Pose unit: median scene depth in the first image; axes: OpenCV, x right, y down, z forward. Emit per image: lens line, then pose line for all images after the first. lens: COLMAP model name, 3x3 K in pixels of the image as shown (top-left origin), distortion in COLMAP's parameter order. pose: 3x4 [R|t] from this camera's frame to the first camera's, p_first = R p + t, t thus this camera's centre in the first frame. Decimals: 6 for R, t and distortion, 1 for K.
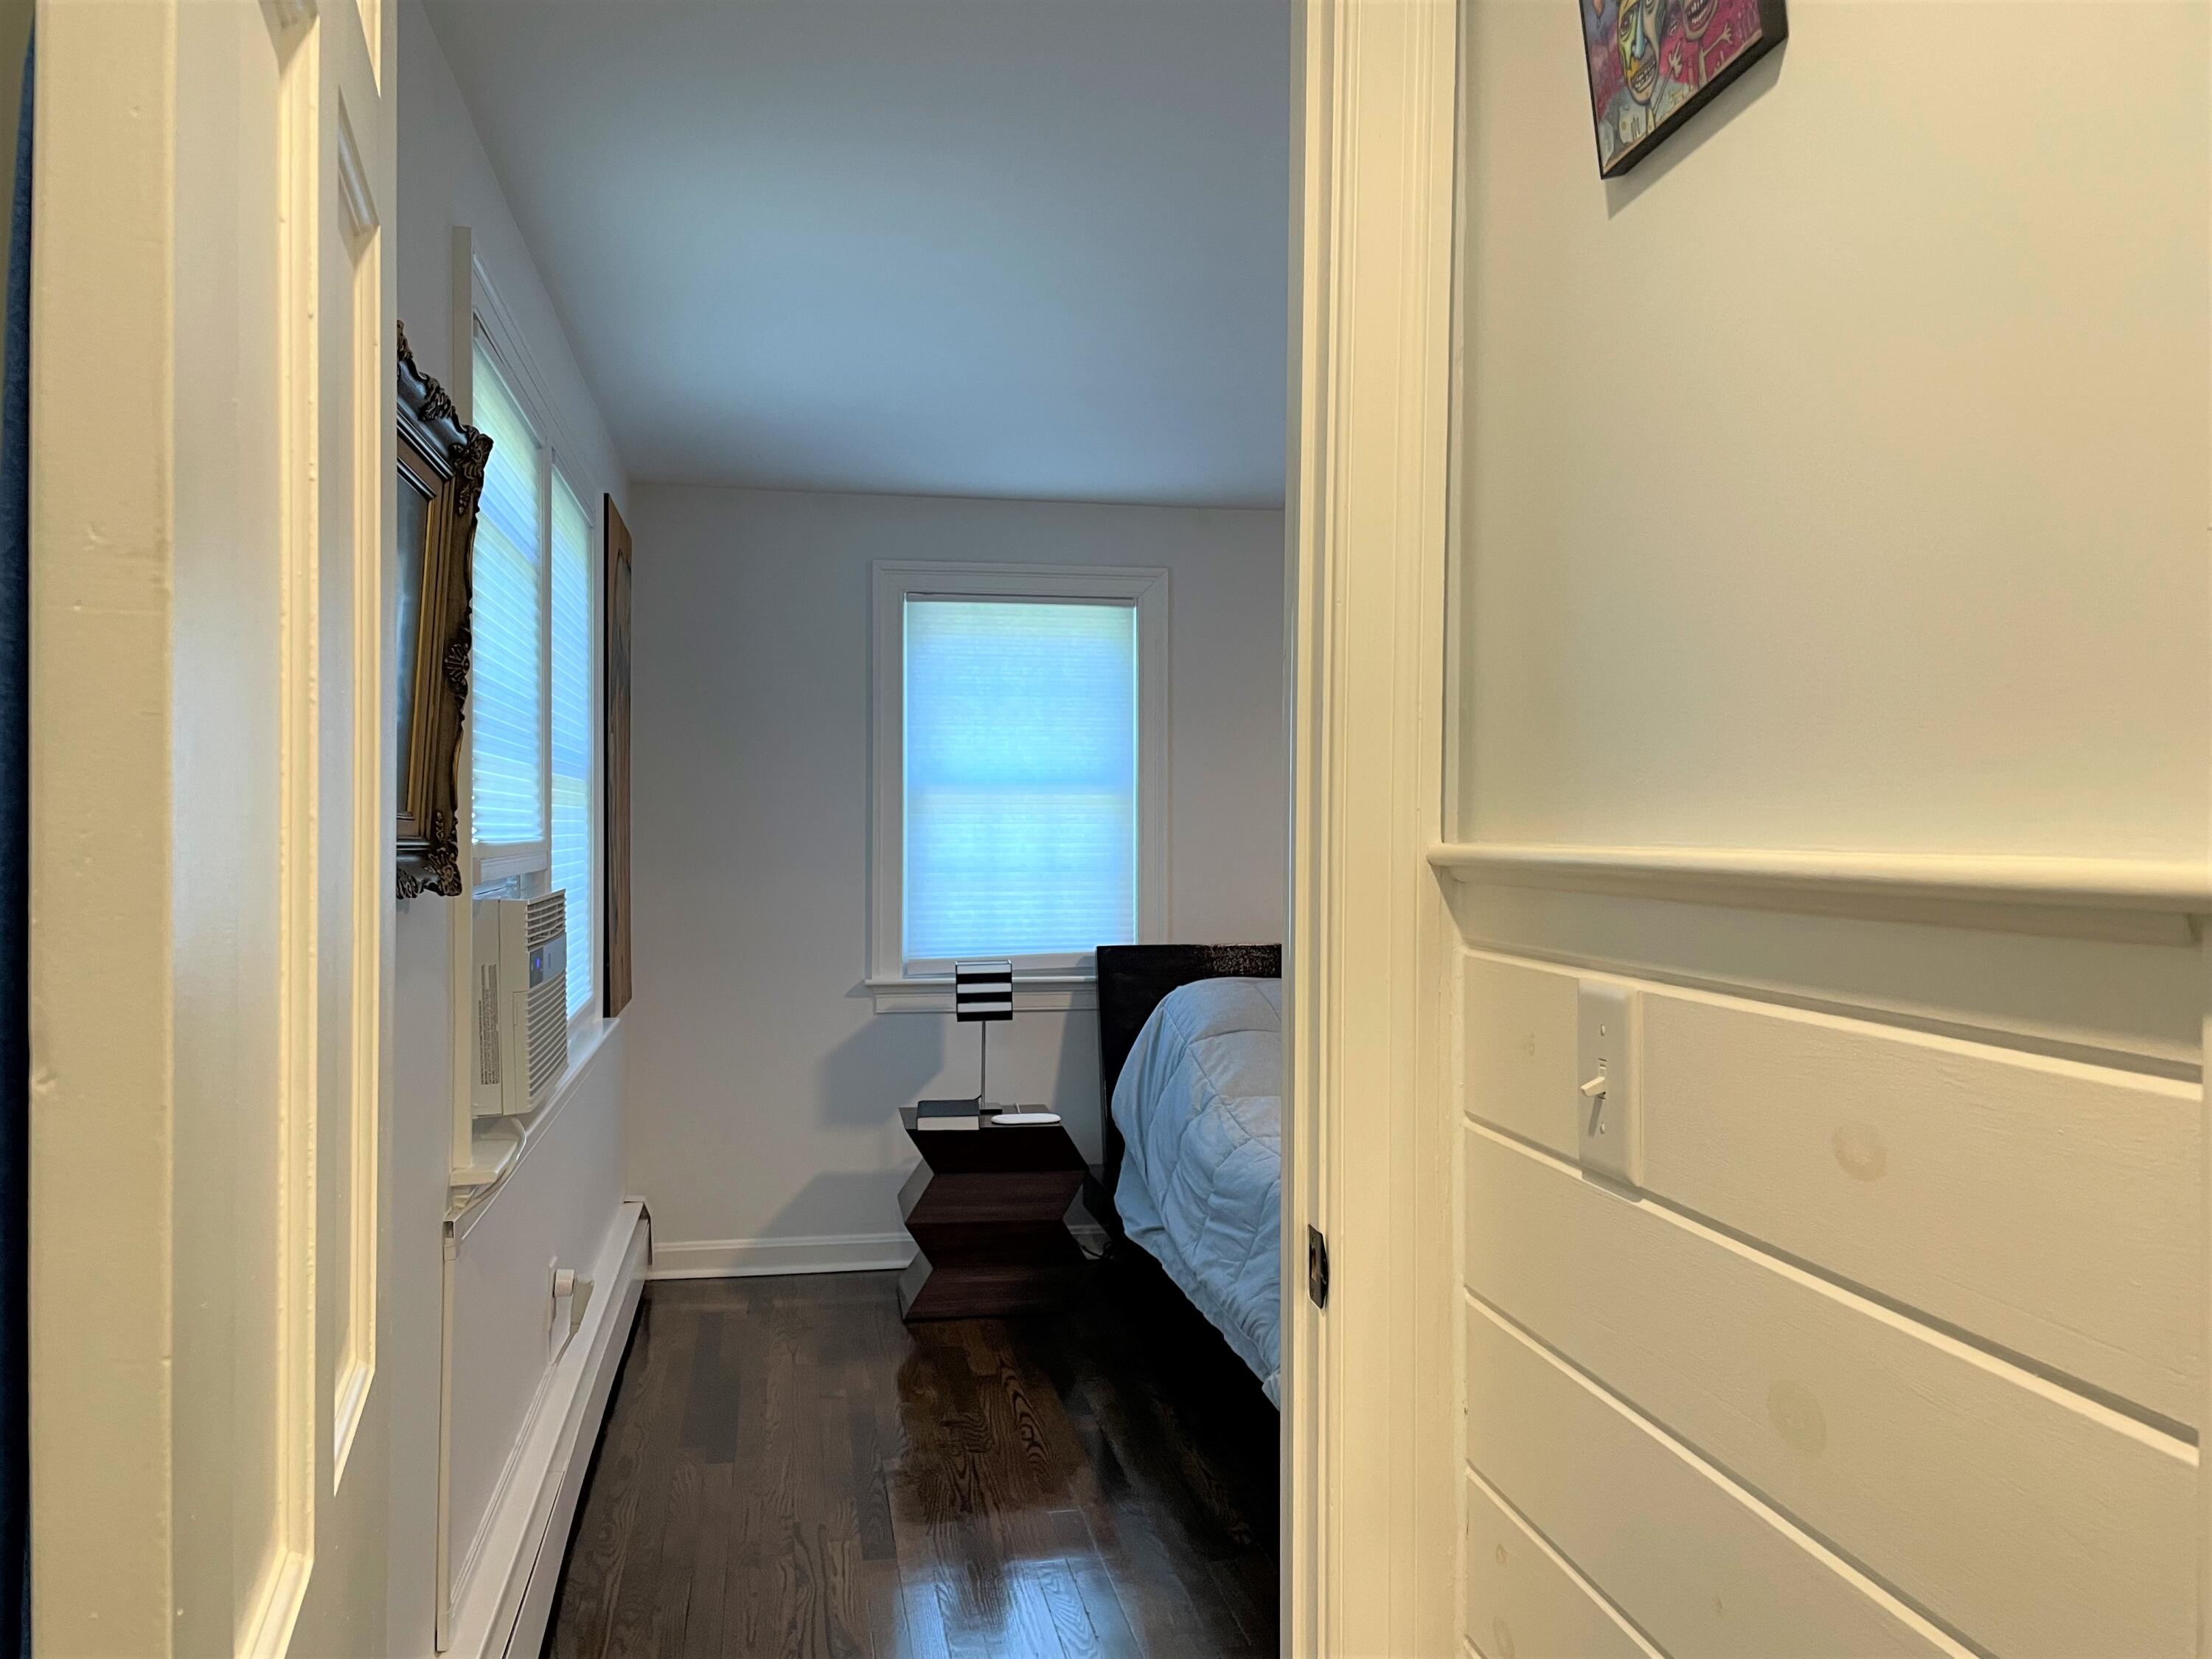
lens RADIAL K [[1677.5, 0, 1111.8], [0, 1677.5, 825.8], [0, 0, 1]] dist [0.024004, -0.027927]
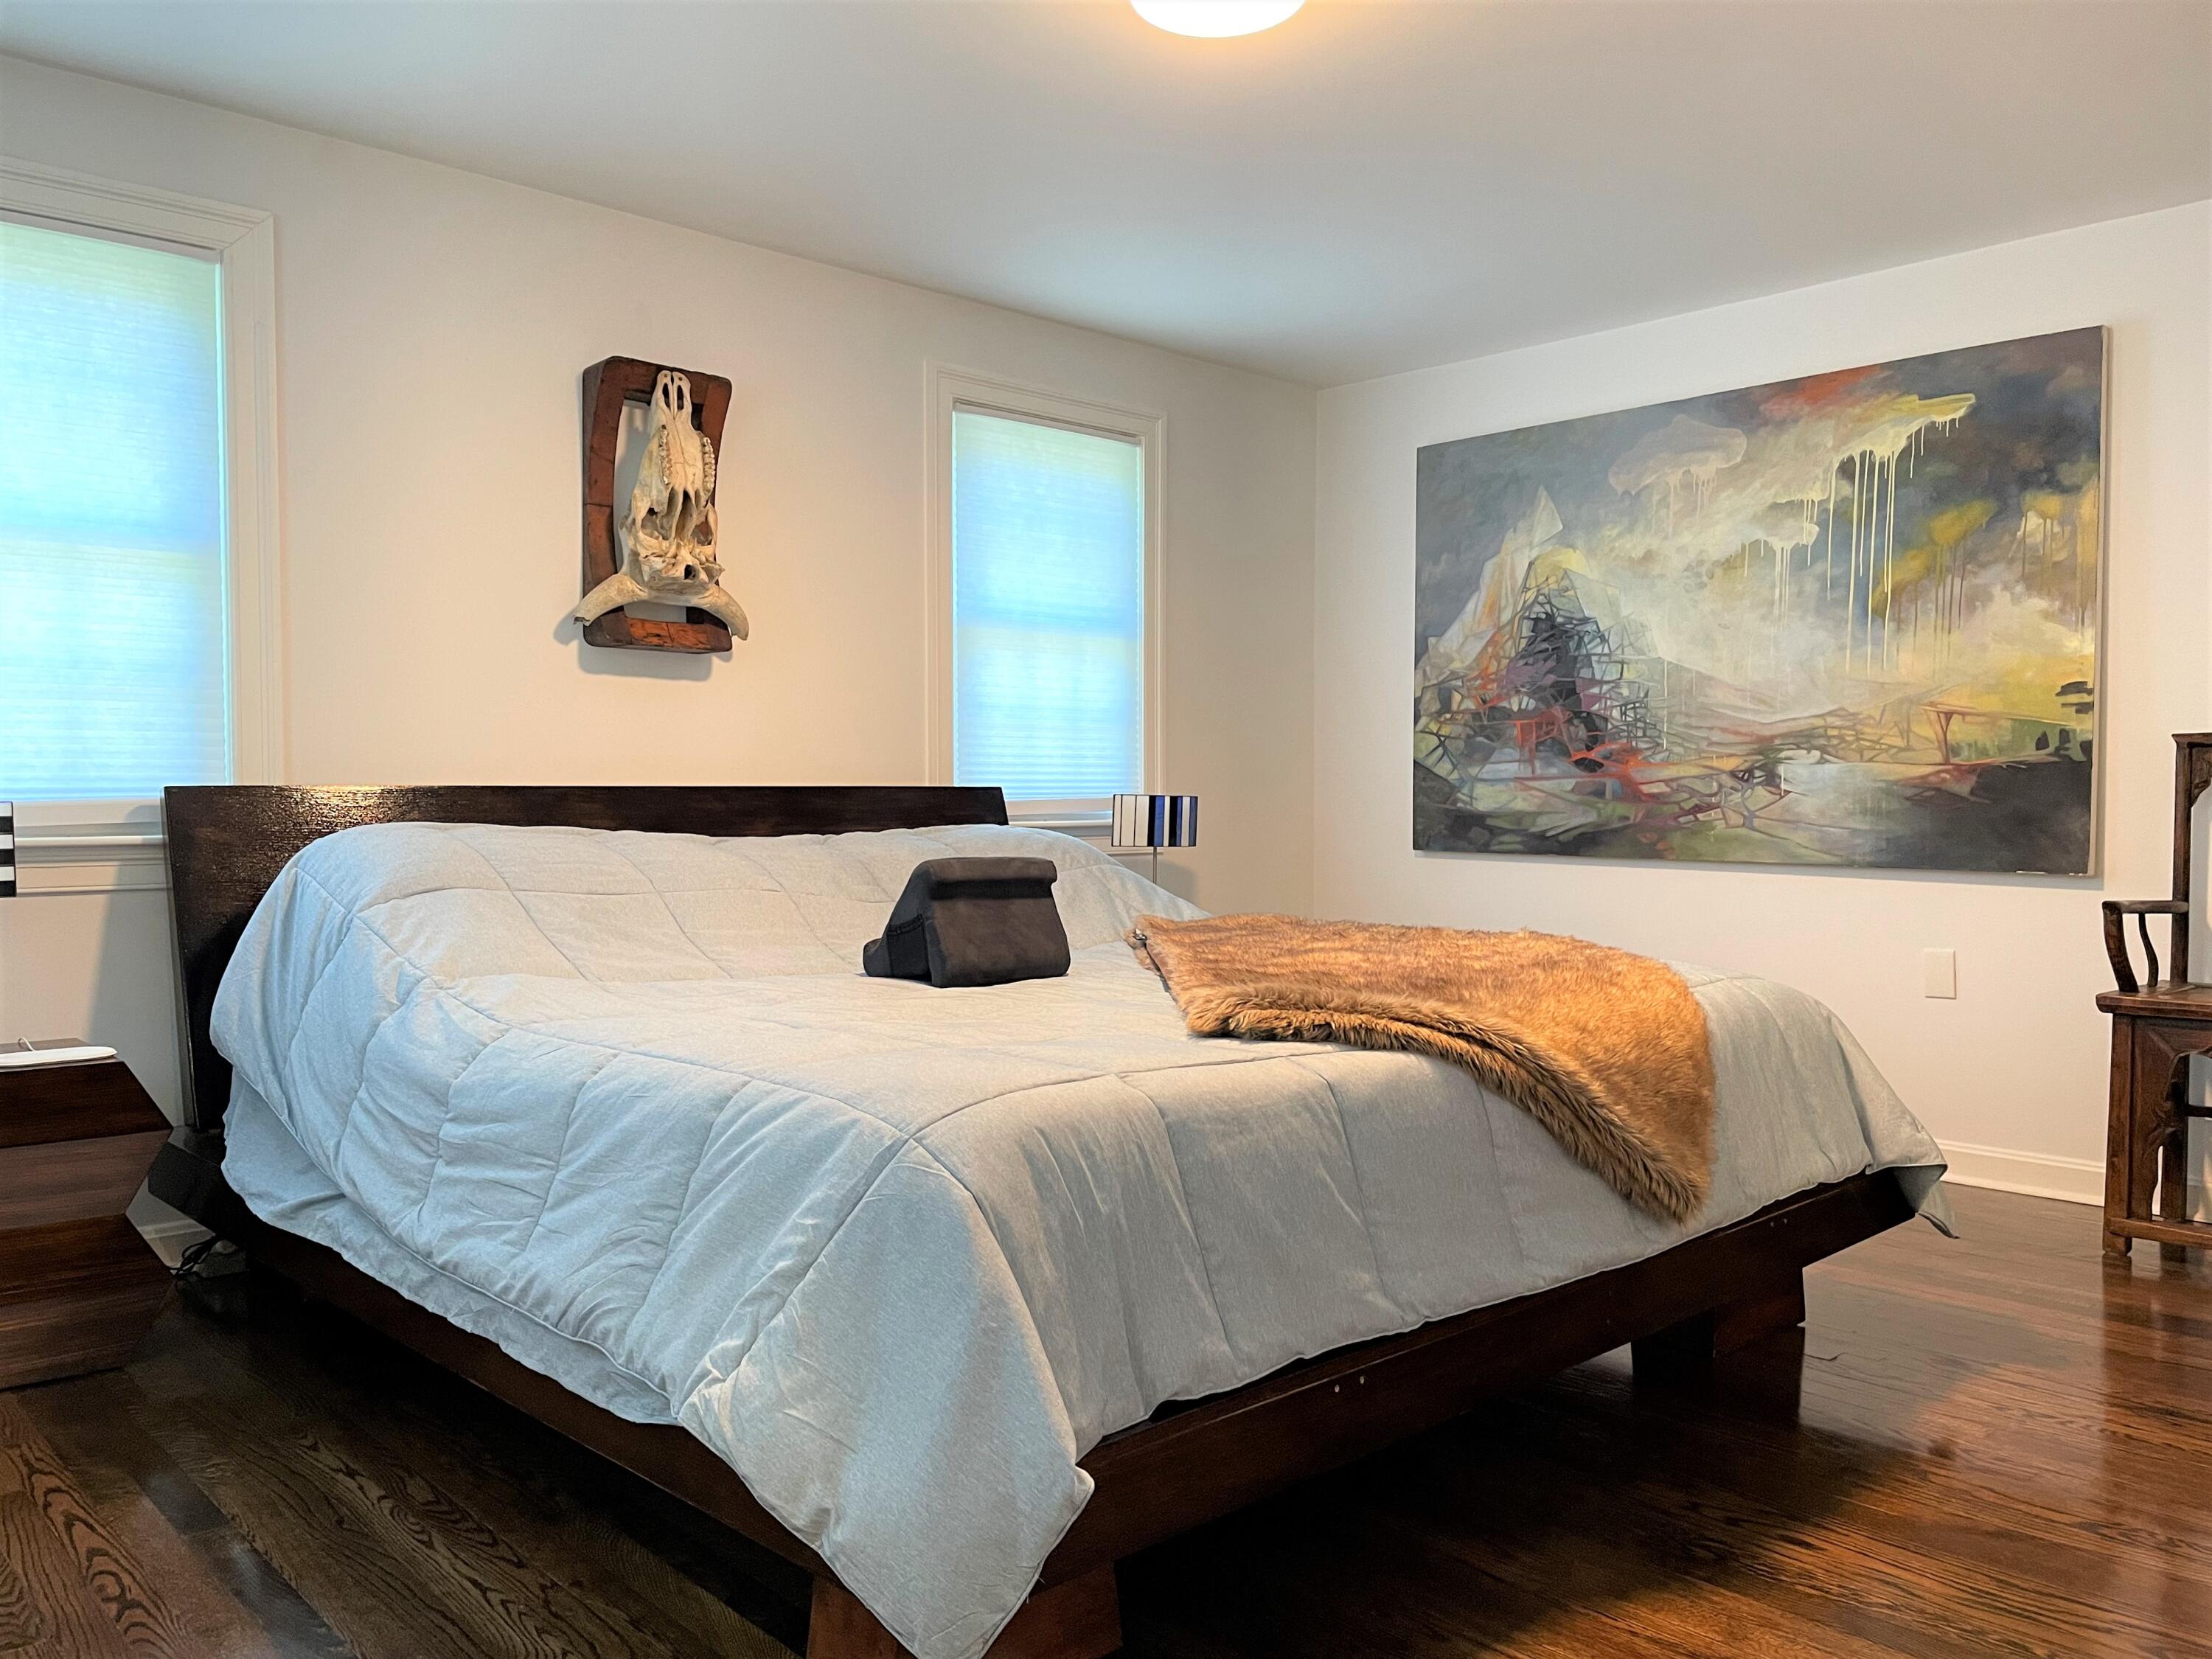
lens RADIAL K [[1677.5, 0, 1102.8], [0, 1677.5, 842.0], [0, 0, 1]] dist [0.024004, -0.027927]
pose [[0.847819, -0.015705, 0.530052, -0.057985], [0.002353, 0.999663, 0.025855, 0.096435], [-0.530280, -0.020673, 0.847571, 0.337606]]
